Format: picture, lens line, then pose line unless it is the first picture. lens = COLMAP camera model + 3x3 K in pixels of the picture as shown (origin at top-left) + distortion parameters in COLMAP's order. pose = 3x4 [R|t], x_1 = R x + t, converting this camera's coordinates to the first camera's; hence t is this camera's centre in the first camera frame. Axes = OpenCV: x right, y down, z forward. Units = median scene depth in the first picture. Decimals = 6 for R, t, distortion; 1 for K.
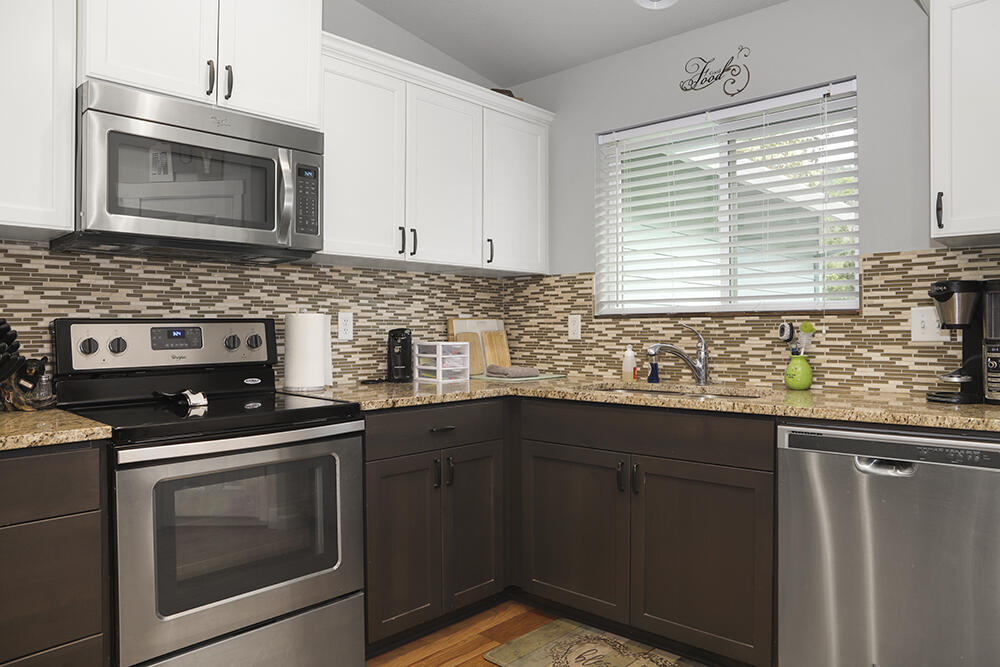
lens RADIAL K [[697.5, 0, 500.0], [0, 697.5, 333.5], [0, 0, 1]] dist [-0.123098, 0.088978]
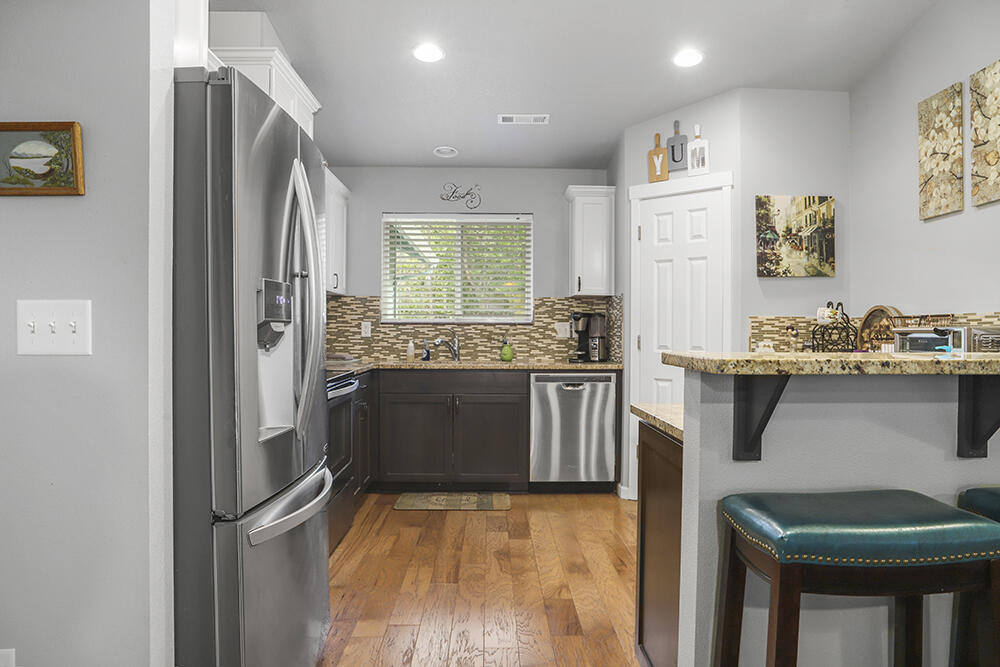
lens RADIAL K [[697.5, 0, 500.0], [0, 697.5, 333.5], [0, 0, 1]] dist [-0.123098, 0.088978]
pose [[0.722526, 0.005023, 0.691325, -0.977544], [-0.004574, 0.999986, -0.002485, 0.003972], [-0.691329, -0.001367, 0.722539, -0.478389]]
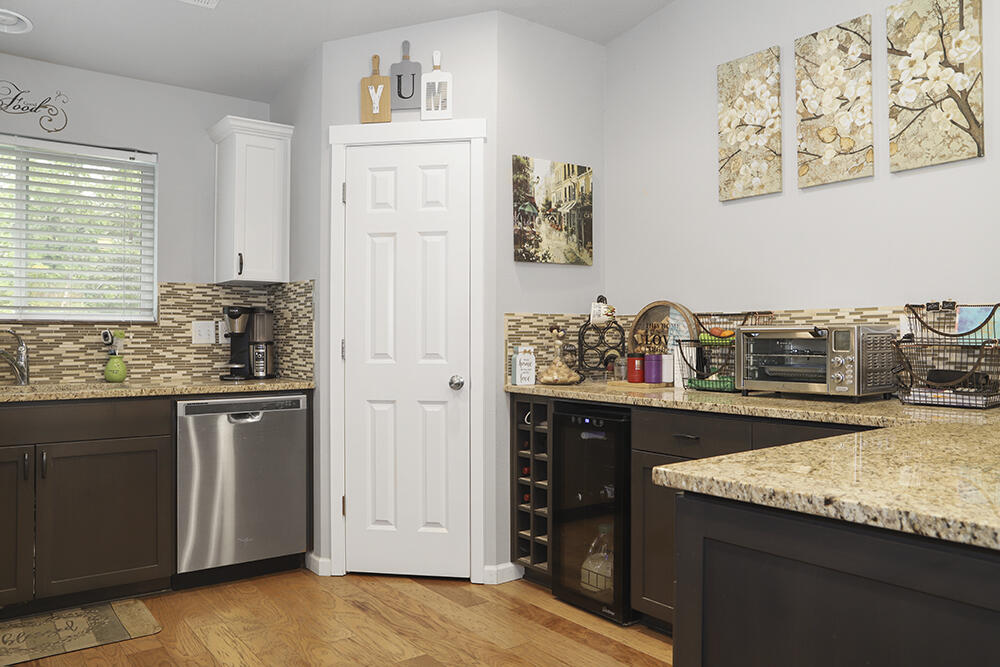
lens RADIAL K [[761.7, 0, 500.0], [0, 761.7, 333.5], [0, 0, 1]] dist [-0.111268, 0.099788]
pose [[0.176748, 0.007587, 0.984227, -0.782450], [0.004556, 0.999953, -0.008526, 0.005076], [-0.984246, 0.005991, 0.176705, 0.029833]]
